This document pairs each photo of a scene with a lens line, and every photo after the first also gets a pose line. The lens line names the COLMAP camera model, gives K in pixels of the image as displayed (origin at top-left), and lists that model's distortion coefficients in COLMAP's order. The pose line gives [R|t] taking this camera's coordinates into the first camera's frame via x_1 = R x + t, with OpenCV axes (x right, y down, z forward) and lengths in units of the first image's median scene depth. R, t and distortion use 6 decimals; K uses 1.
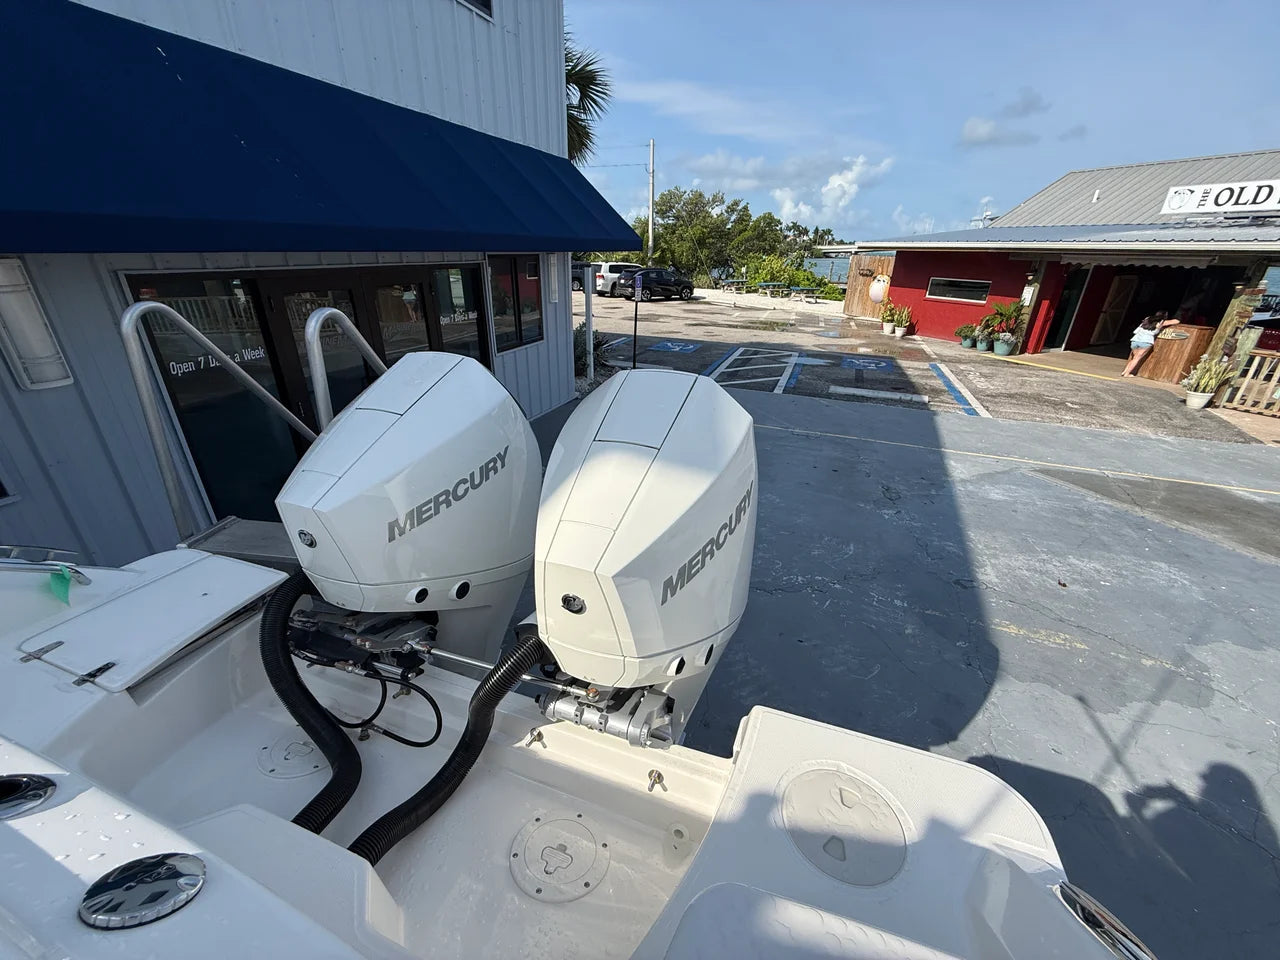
lens RADIAL K [[509.6, 0, 637.7], [0, 509.6, 482.6], [0, 0, 1]] dist [0.000030, 0.000077]
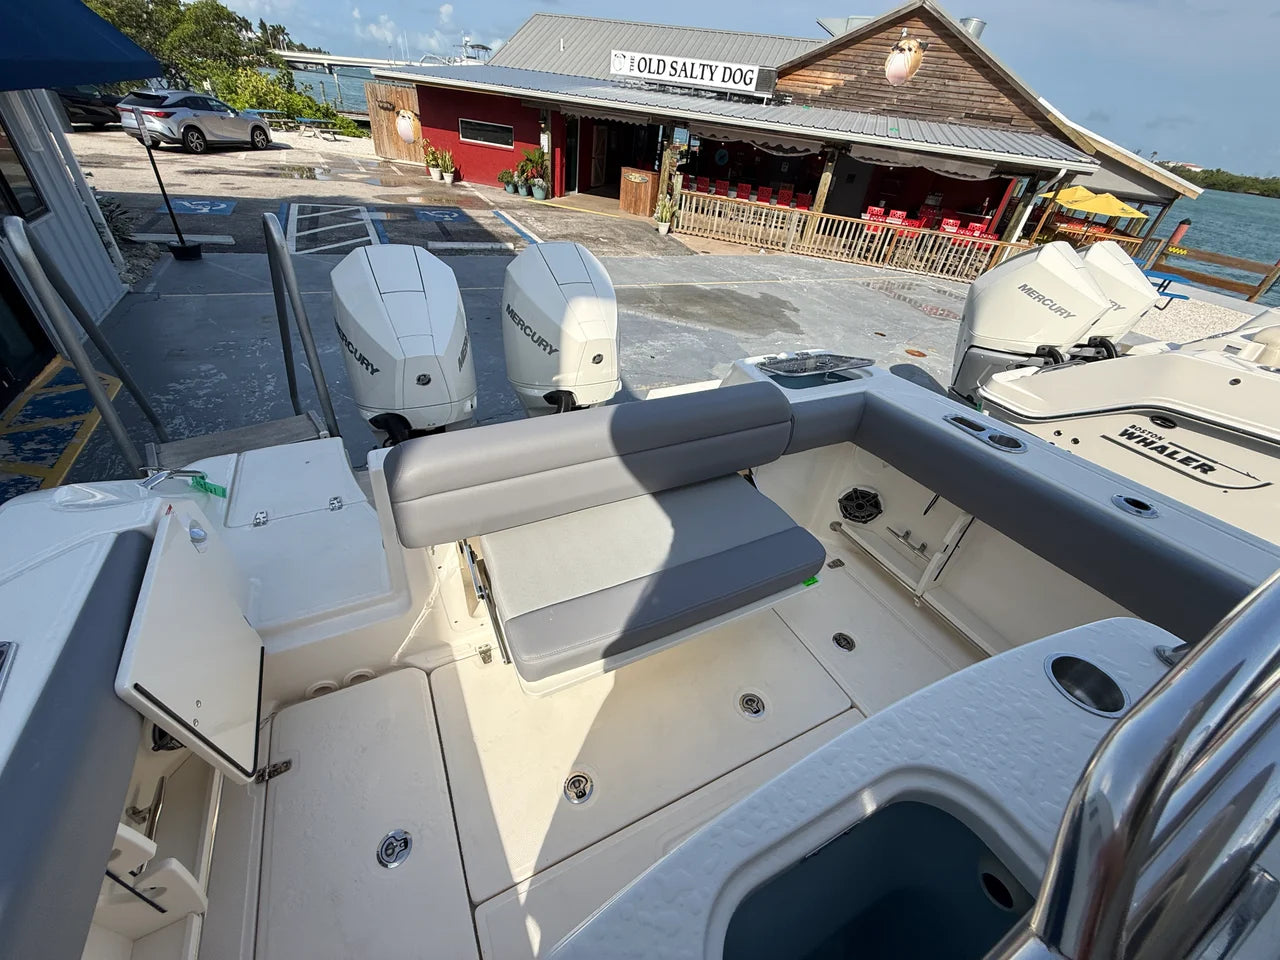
lens RADIAL K [[509.6, 0, 637.7], [0, 509.6, 482.6], [0, 0, 1]] dist [0.000030, 0.000077]
pose [[0.681125, -0.390379, 0.619414, -0.127229], [0.217888, 0.915745, 0.337543, 0.000874], [-0.698995, -0.094946, 0.708796, -0.059649]]
